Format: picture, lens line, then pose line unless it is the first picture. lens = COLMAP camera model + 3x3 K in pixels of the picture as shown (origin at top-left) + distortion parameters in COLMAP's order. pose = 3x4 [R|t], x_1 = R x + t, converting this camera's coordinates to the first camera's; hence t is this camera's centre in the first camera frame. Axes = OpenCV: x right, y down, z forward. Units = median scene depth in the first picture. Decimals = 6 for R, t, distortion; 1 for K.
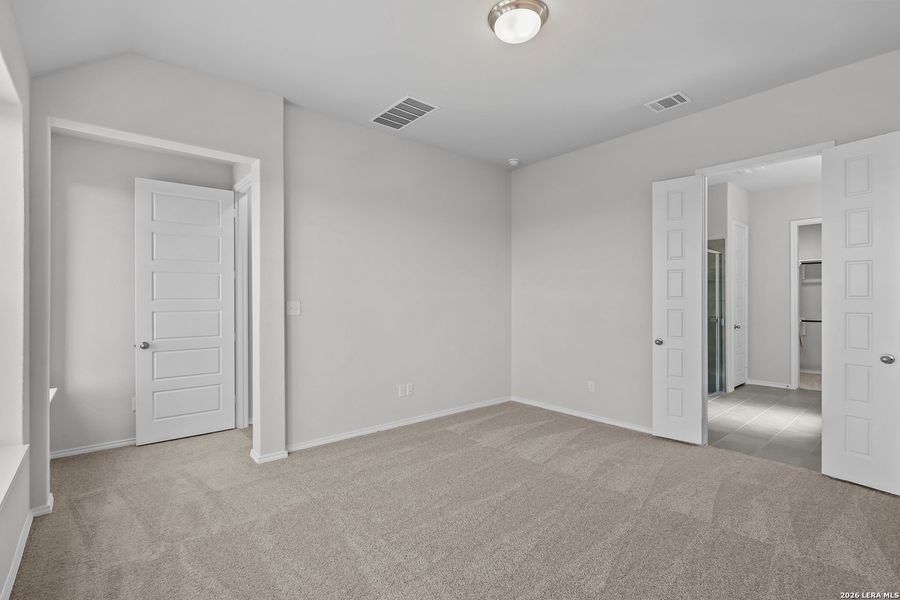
lens RADIAL K [[416.7, 0, 450.2], [0, 416.7, 301.8], [0, 0, 1]] dist [-0.000804, 0.000614]
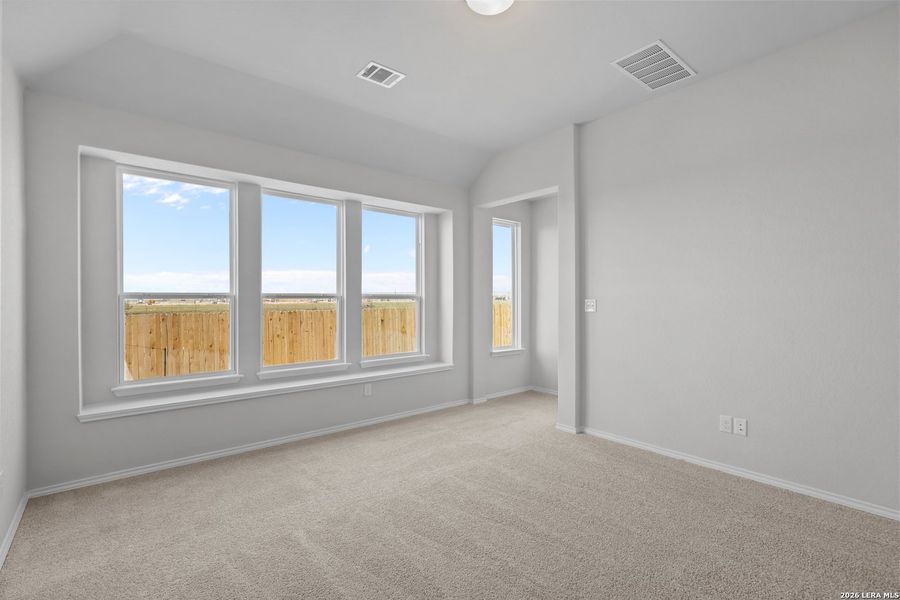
lens RADIAL K [[416.7, 0, 450.2], [0, 416.7, 301.8], [0, 0, 1]] dist [-0.000804, 0.000614]
pose [[-0.017686, 0.010038, -0.999793, 0.892739], [-0.002665, 0.999946, 0.010087, -0.006447], [0.999840, 0.002843, -0.017658, 0.778930]]
